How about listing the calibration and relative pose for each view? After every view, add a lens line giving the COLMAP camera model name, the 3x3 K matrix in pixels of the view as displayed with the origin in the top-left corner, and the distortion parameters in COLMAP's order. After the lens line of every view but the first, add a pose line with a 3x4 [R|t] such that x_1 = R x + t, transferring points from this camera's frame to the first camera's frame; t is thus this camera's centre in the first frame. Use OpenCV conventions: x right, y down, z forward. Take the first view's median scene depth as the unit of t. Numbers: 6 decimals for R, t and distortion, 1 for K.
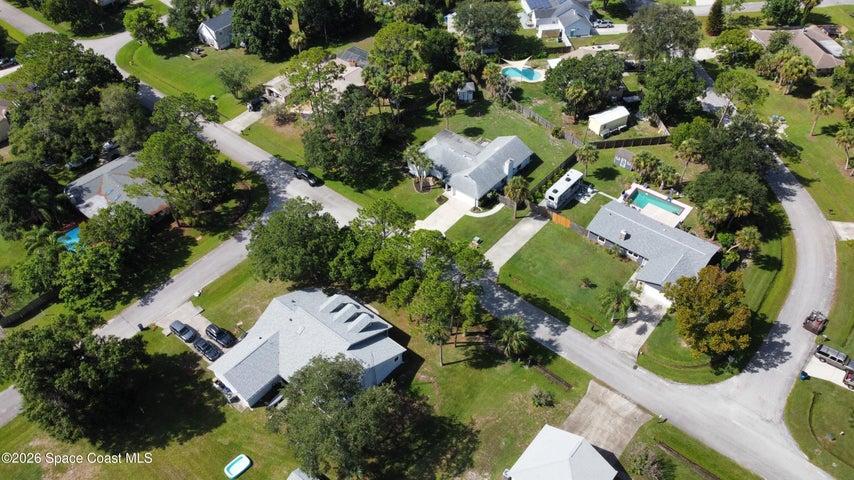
lens RADIAL K [[647.2, 0, 425.4], [0, 647.2, 242.6], [0, 0, 1]] dist [0.001863, -0.003740]
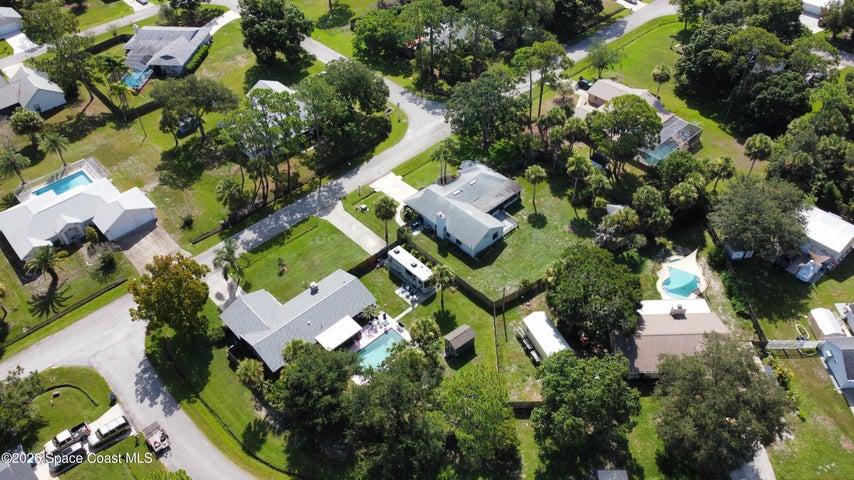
lens RADIAL K [[647.2, 0, 425.4], [0, 647.2, 242.6], [0, 0, 1]] dist [0.001863, -0.003740]
pose [[-0.125576, 0.704015, -0.698995, 0.828421], [-0.662571, 0.464891, 0.587261, -0.653126], [0.738397, 0.536880, 0.408081, 0.633116]]
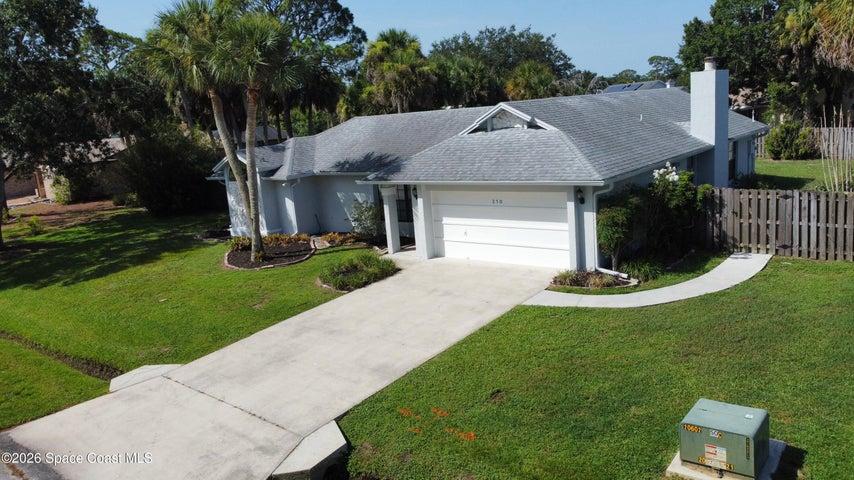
lens RADIAL K [[647.2, 0, 425.4], [0, 647.2, 242.6], [0, 0, 1]] dist [0.001863, -0.003740]
pose [[0.998029, -0.062628, 0.003914, 0.042374], [0.054889, 0.841073, -0.538130, 0.015403], [0.030410, 0.537284, 0.842853, 0.877504]]
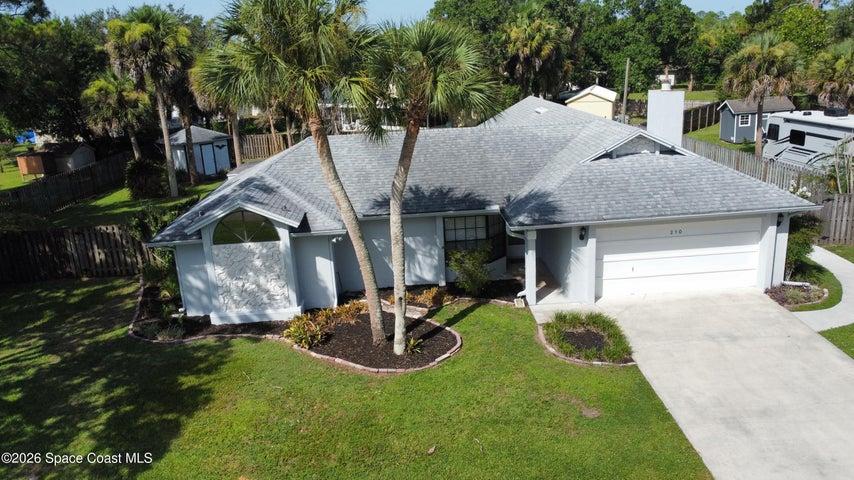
lens RADIAL K [[647.2, 0, 425.4], [0, 647.2, 242.6], [0, 0, 1]] dist [0.001863, -0.003740]
pose [[0.731167, -0.209780, 0.649143, -0.086354], [0.501551, 0.810308, -0.303063, -0.059306], [-0.462429, 0.547169, 0.697686, 0.927347]]
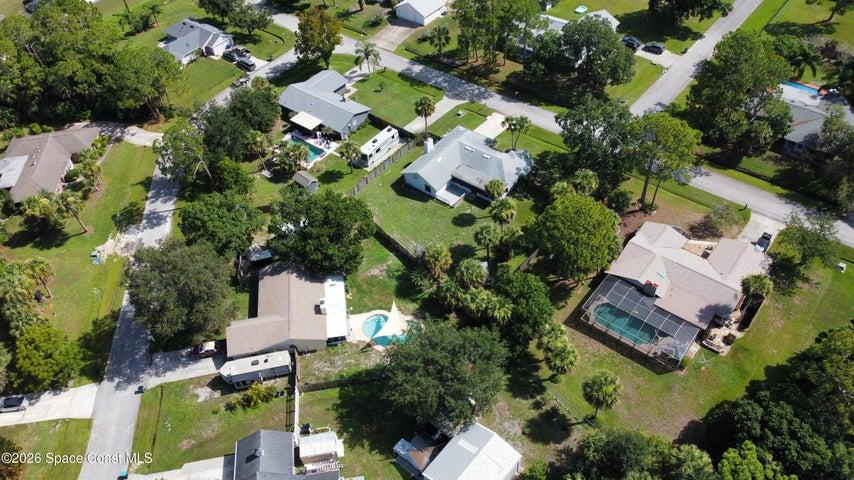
lens RADIAL K [[647.2, 0, 425.4], [0, 647.2, 242.6], [0, 0, 1]] dist [0.001863, -0.003740]
pose [[-0.996330, 0.071728, 0.046699, 0.099865], [0.046475, -0.004791, 0.998908, -1.166942], [0.071873, 0.997413, 0.001439, 1.178246]]
